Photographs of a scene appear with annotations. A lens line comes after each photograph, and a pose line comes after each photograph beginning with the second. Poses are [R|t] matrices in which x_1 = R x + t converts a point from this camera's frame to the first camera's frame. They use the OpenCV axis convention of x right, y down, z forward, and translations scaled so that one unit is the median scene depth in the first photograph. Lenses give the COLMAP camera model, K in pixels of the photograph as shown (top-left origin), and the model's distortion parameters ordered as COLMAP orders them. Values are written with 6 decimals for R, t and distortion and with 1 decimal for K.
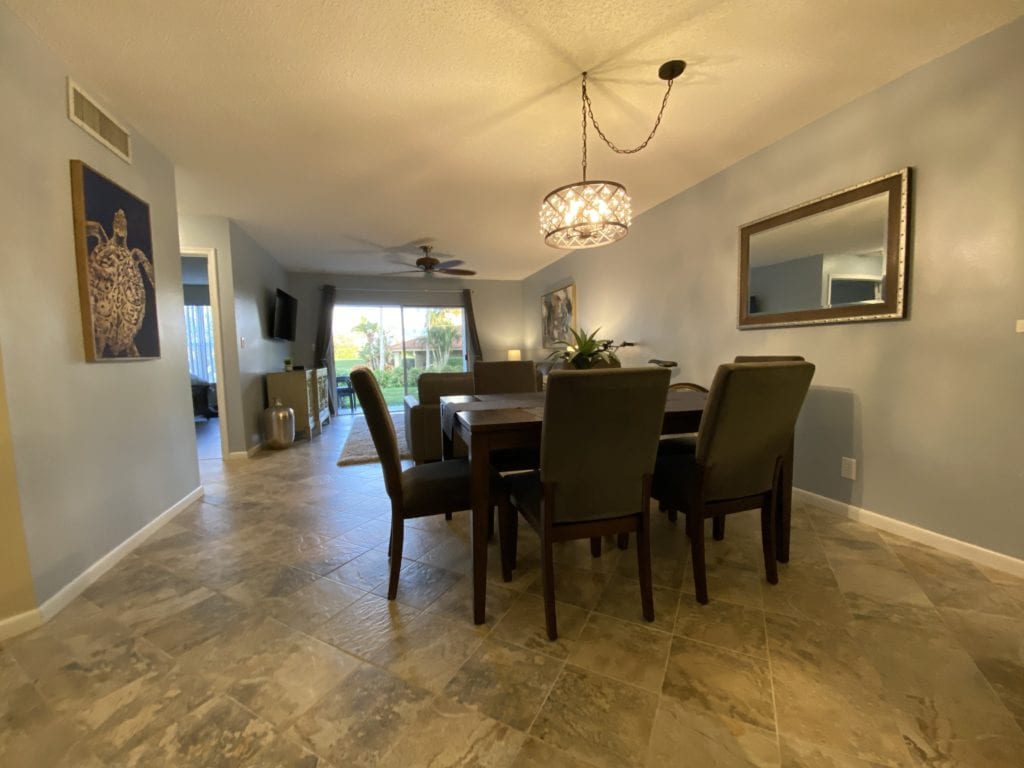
lens RADIAL K [[409.4, 0, 512.0], [0, 409.4, 384.0], [0, 0, 1]] dist [-0.000538, -0.000207]
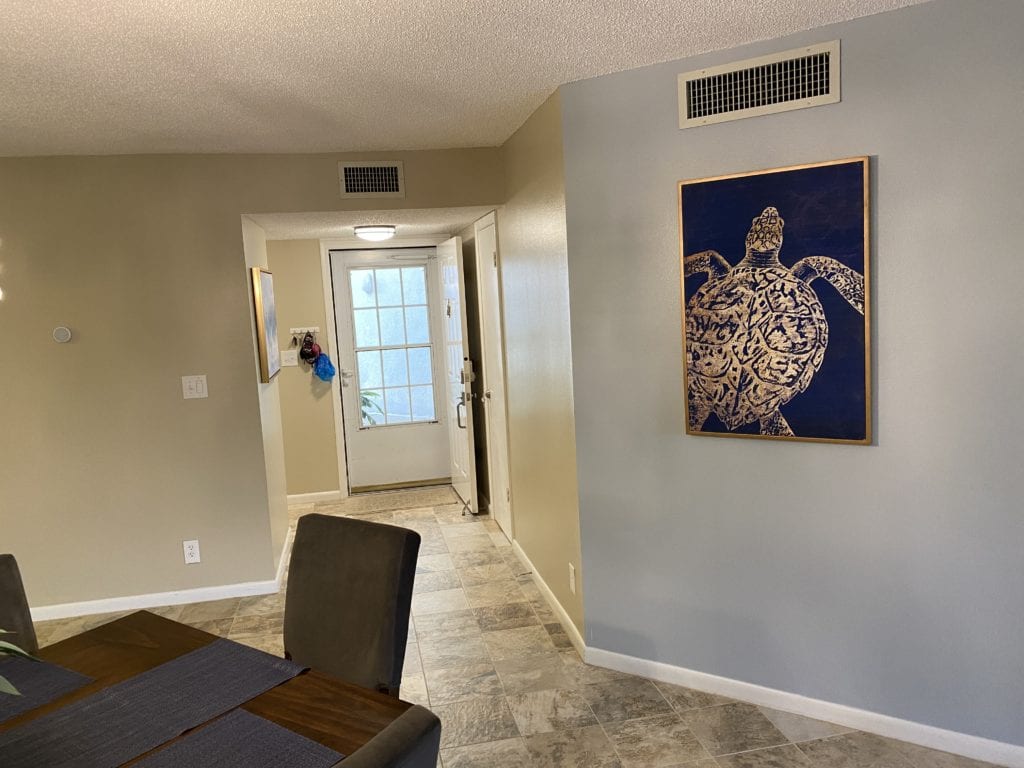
lens RADIAL K [[783.3, 0, 504.5], [0, 783.3, 381.7], [0, 0, 1]] dist [0.002841, -0.003492]
pose [[-0.779581, 0.137299, -0.611066, 0.139787], [0.019675, 0.980562, 0.195218, -0.398882], [0.625992, 0.140166, -0.767129, 1.678326]]
